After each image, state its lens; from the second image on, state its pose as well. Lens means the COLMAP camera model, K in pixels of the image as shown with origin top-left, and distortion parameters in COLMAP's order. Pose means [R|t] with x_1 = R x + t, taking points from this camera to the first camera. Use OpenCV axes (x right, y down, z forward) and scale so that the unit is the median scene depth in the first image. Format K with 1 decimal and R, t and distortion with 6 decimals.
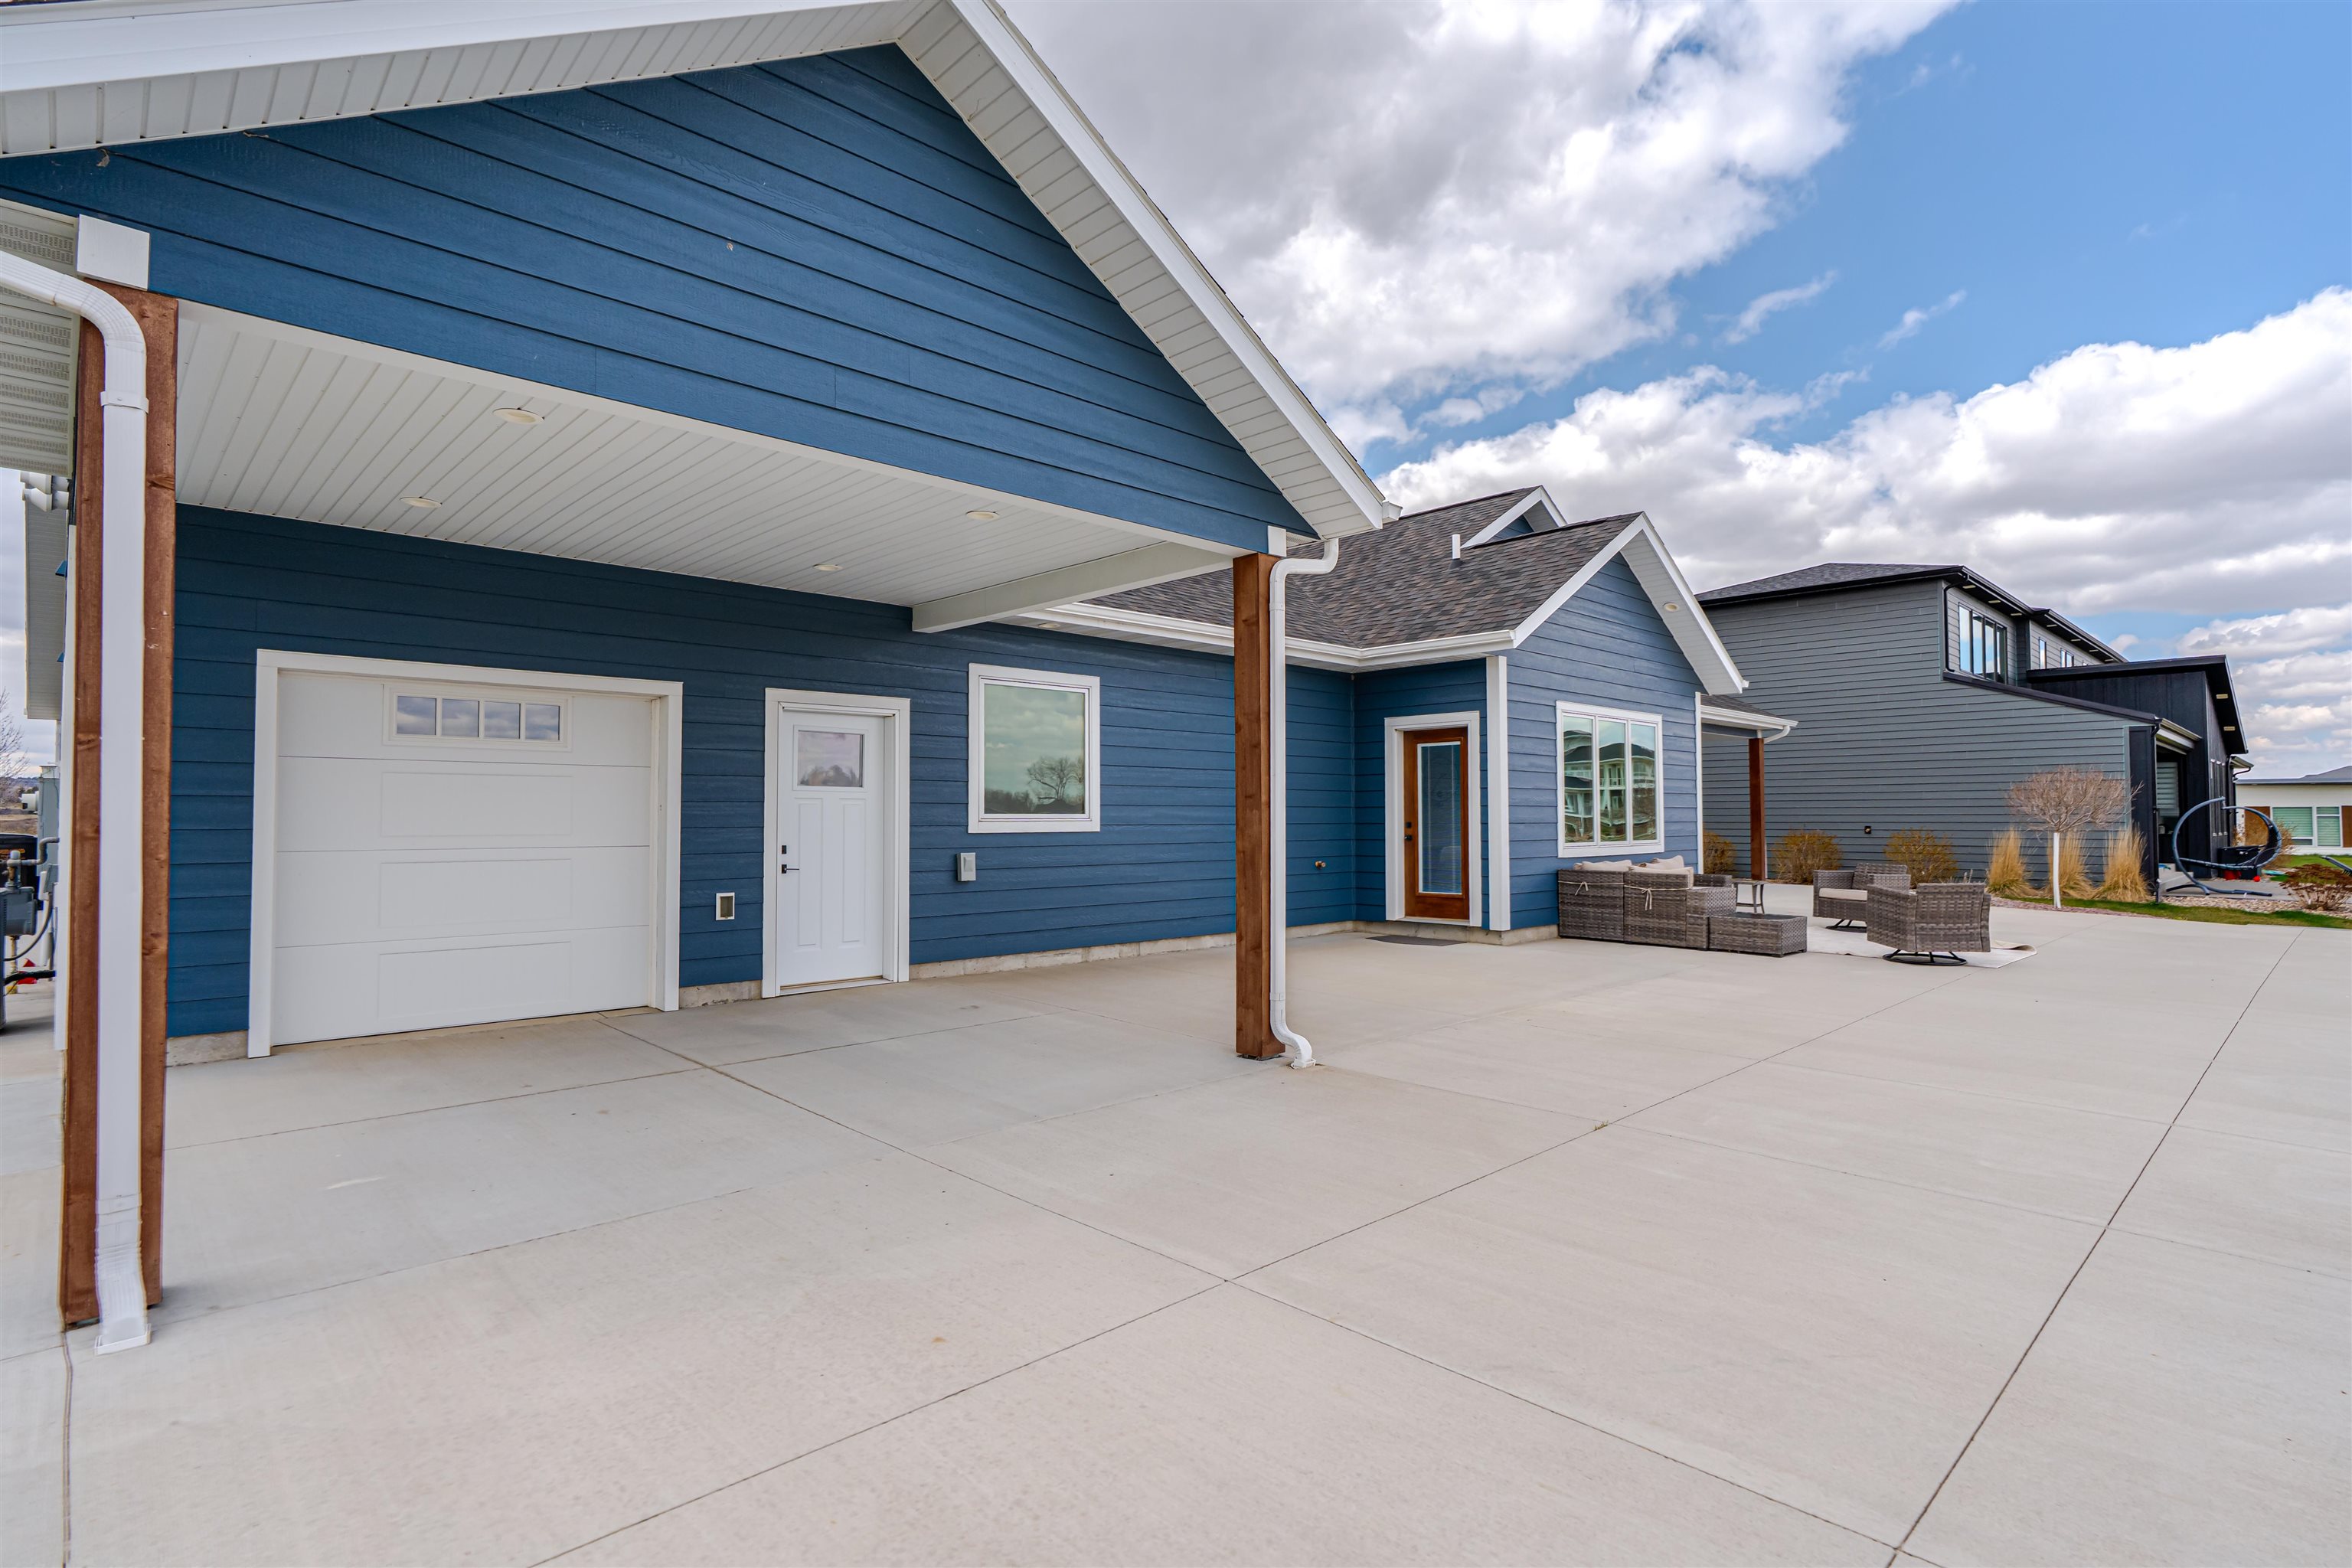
lens RADIAL K [[1222.0, 0, 1183.5], [0, 1222.0, 782.5], [0, 0, 1]] dist [-0.001730, 0.000181]
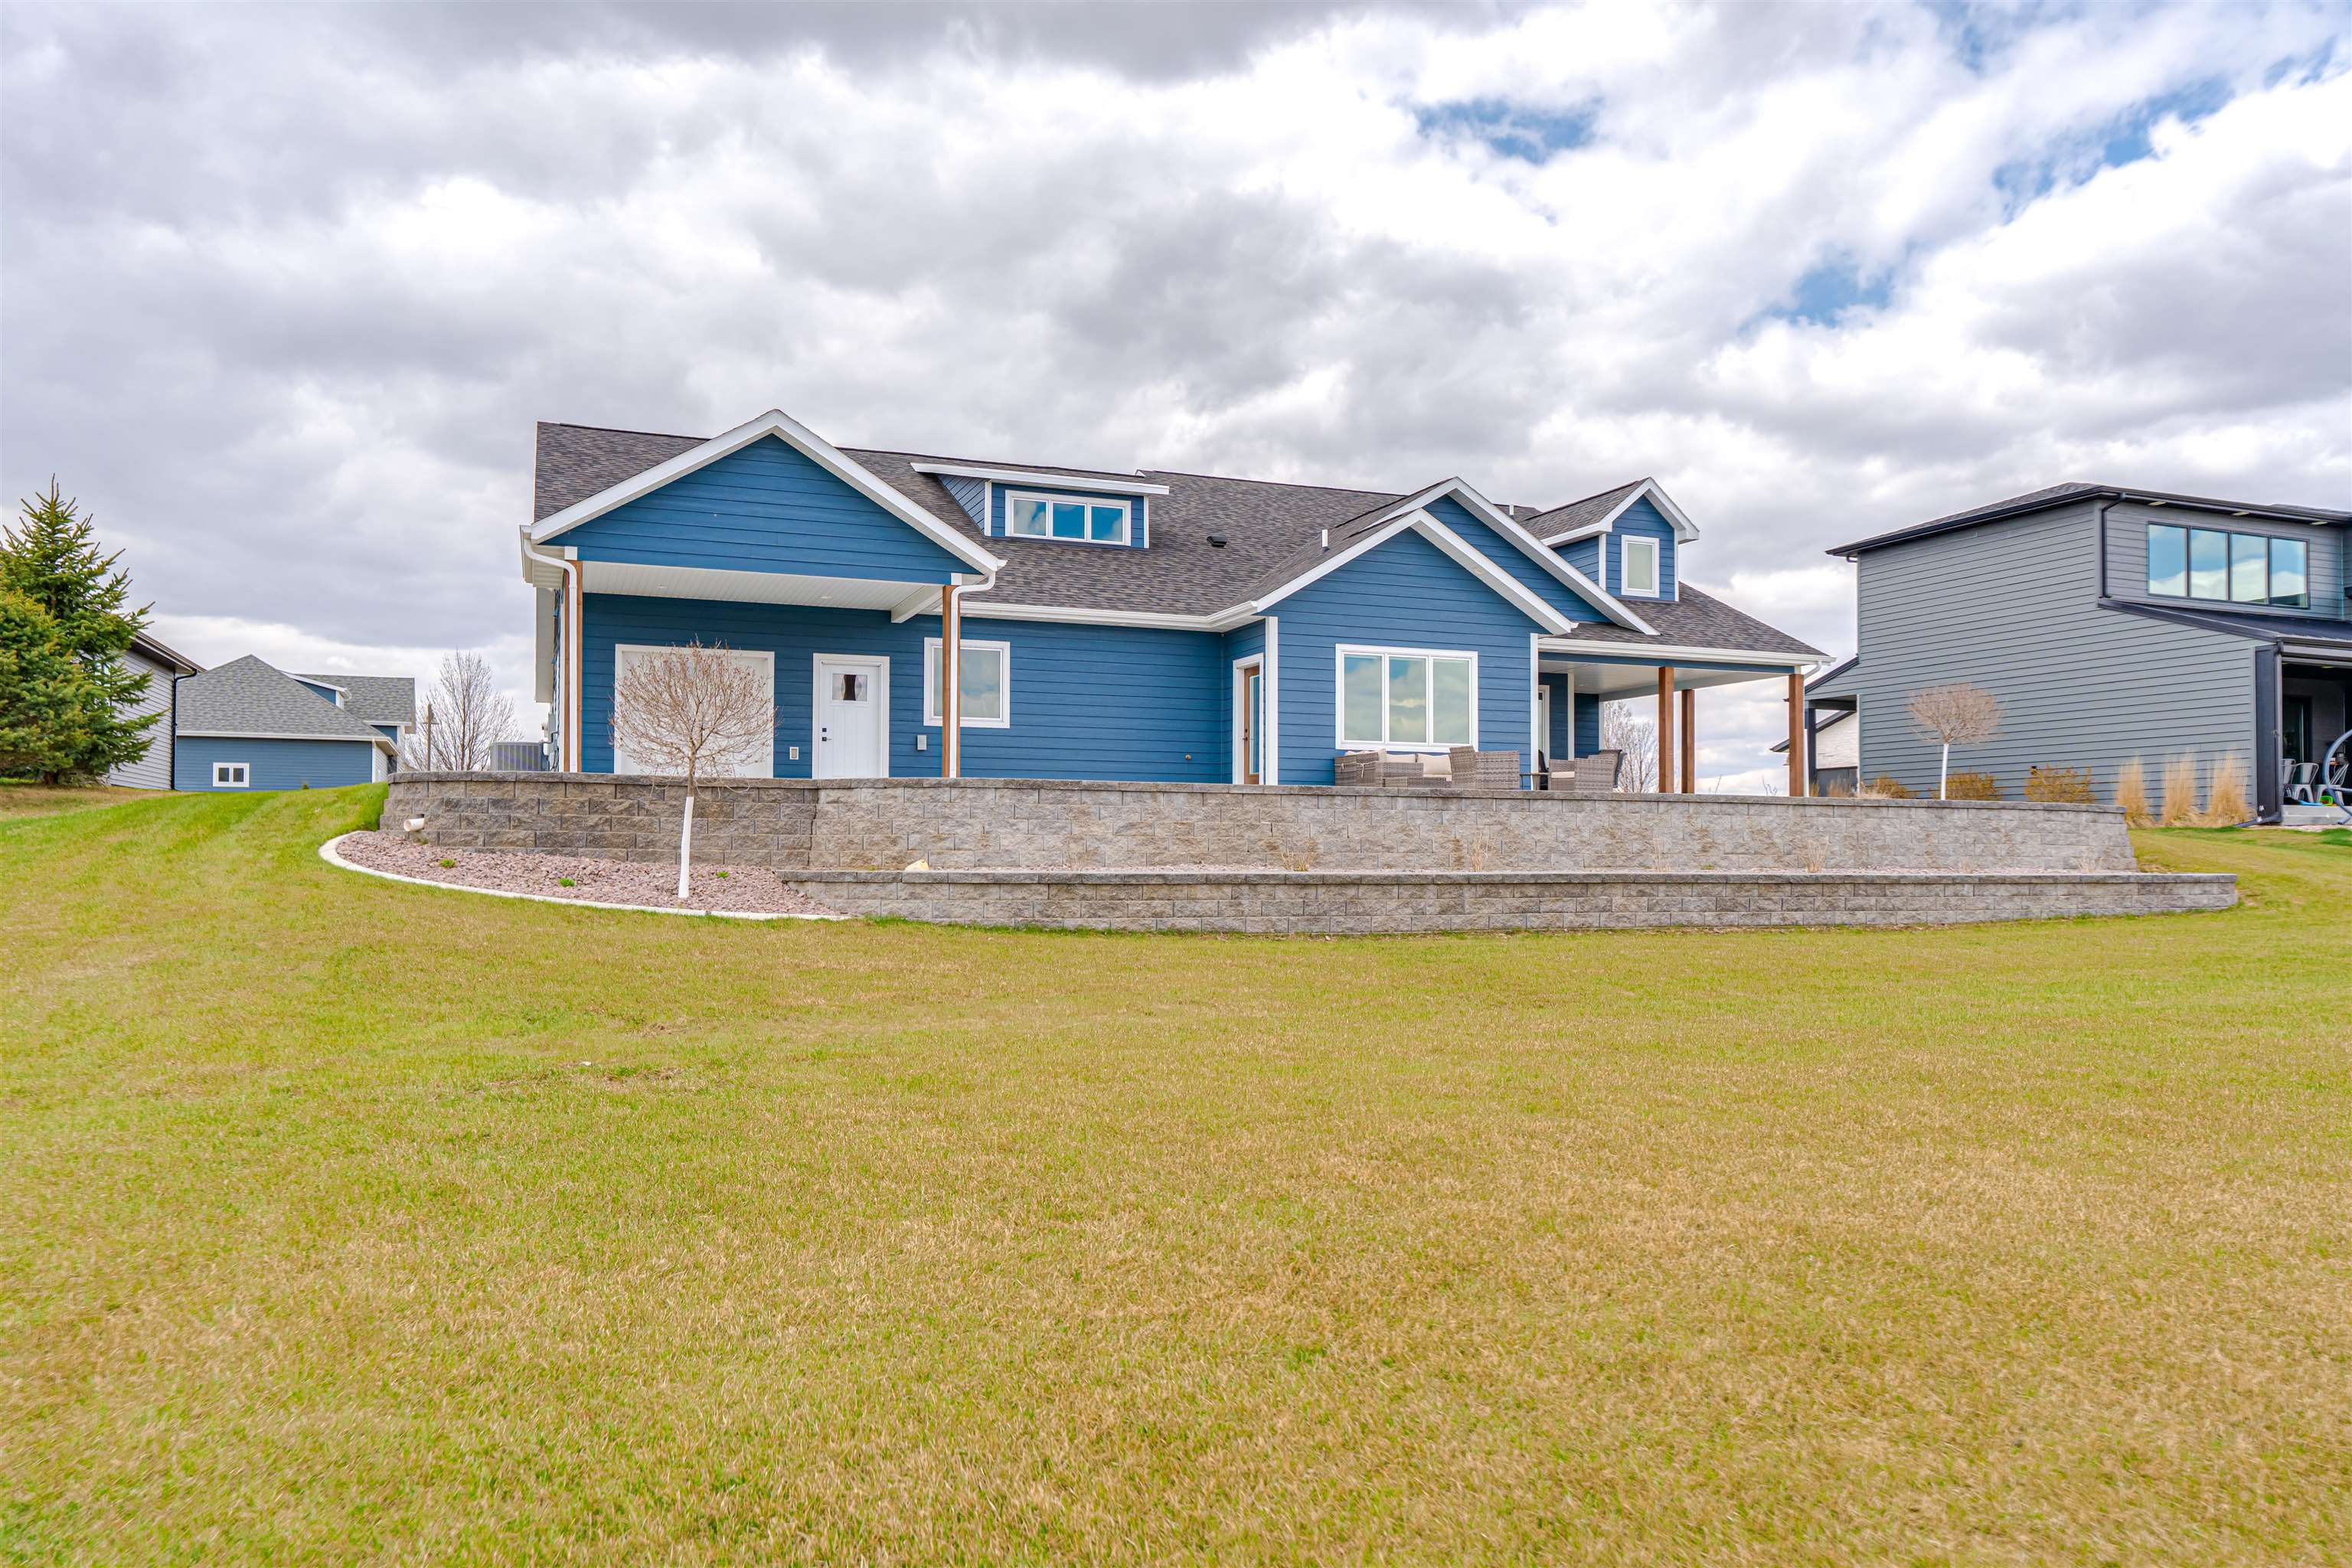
lens RADIAL K [[1772.6, 0, 1163.2], [0, 1772.6, 794.9], [0, 0, 1]] dist [-0.012521, 0.003023]
pose [[0.921659, -0.015733, -0.387682, 1.257011], [0.010115, 0.999812, -0.016529, 0.201121], [0.387869, 0.011313, 0.921645, -1.430419]]
